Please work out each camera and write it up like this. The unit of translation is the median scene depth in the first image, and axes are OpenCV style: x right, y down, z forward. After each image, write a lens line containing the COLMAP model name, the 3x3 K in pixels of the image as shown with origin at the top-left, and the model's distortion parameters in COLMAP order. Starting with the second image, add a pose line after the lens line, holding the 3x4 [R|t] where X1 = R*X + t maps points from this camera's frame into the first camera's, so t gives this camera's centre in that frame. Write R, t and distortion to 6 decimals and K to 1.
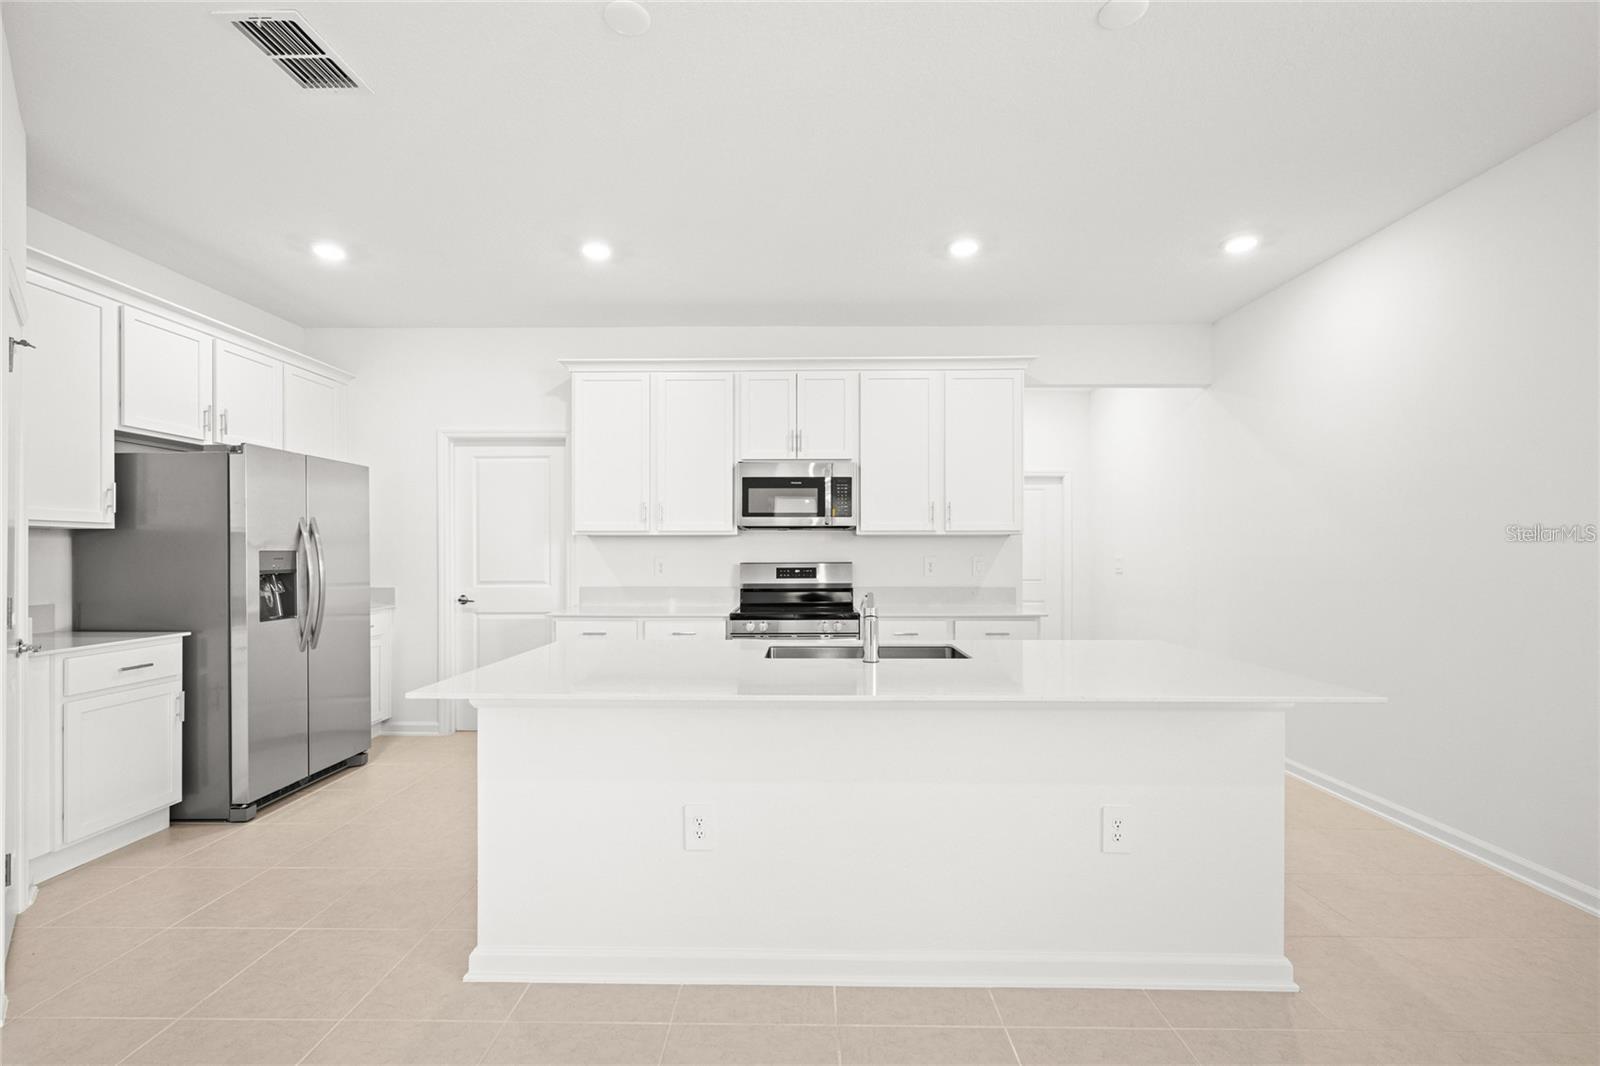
lens RADIAL K [[685.2, 0, 792.1], [0, 685.2, 549.4], [0, 0, 1]] dist [0.002977, 0.001124]
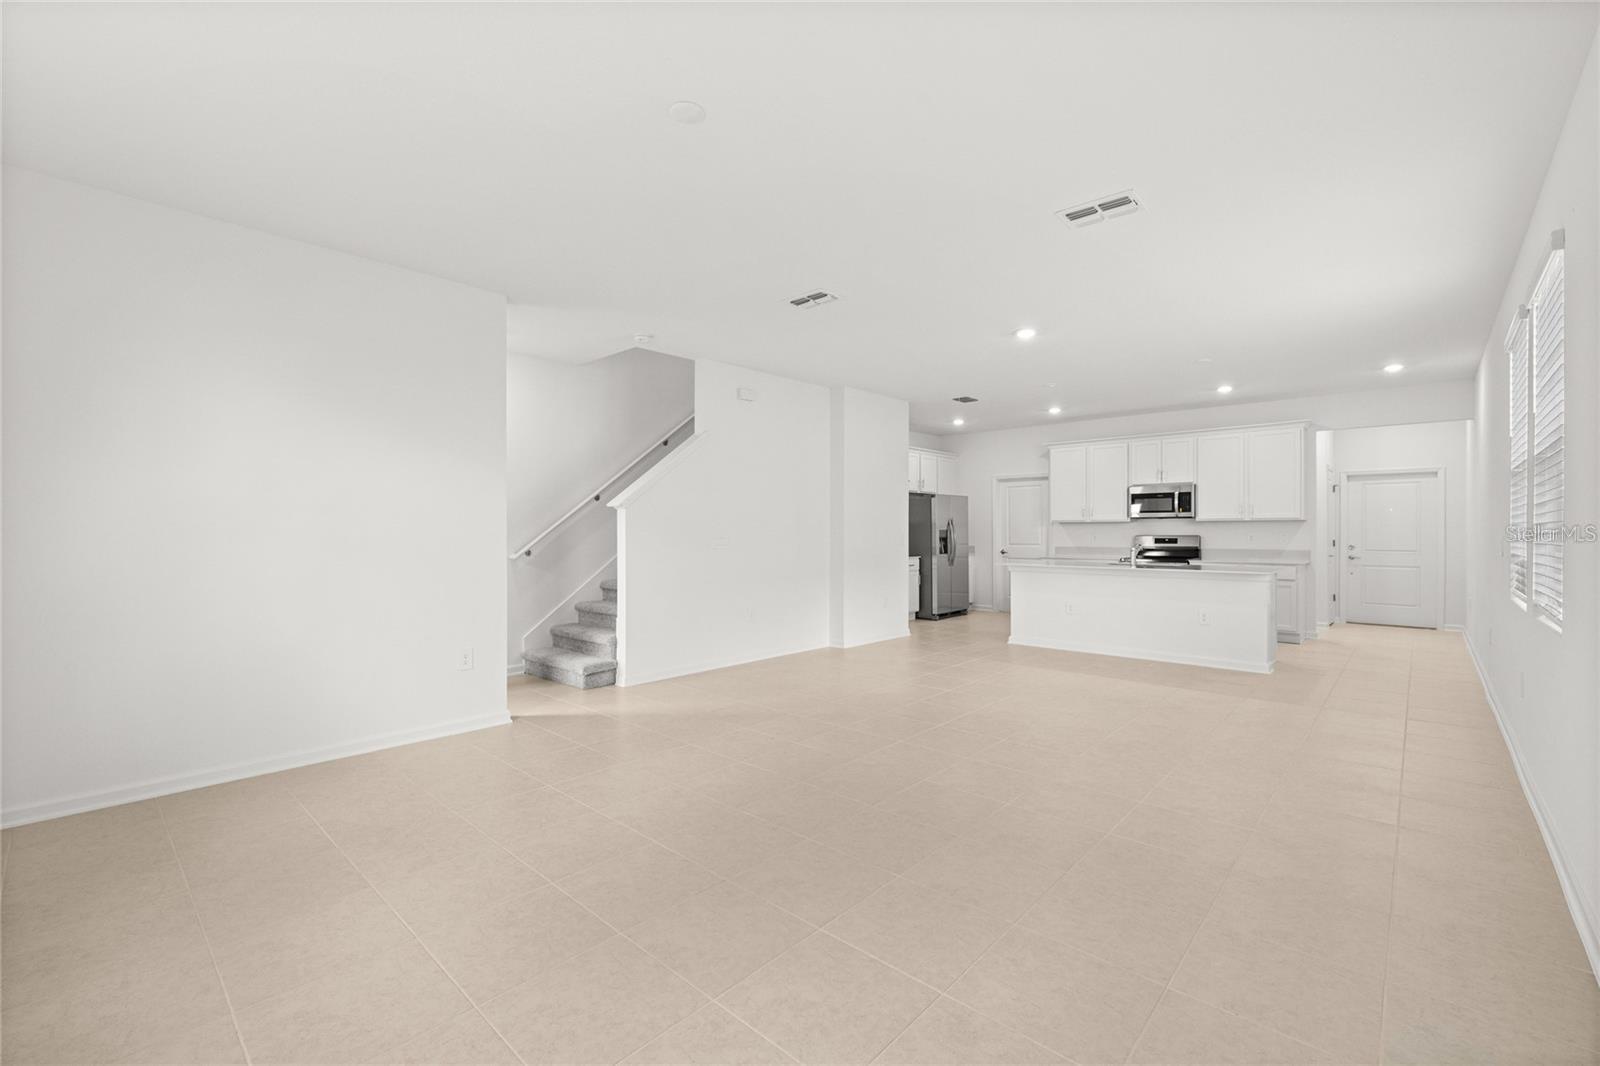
lens RADIAL K [[685.2, 0, 801.6], [0, 685.2, 533.8], [0, 0, 1]] dist [0.002977, 0.001124]
pose [[0.751590, 0.000833, -0.659630, 0.538380], [0.003484, 0.999980, 0.005232, 0.000695], [0.659622, -0.006230, 0.751572, -1.198206]]
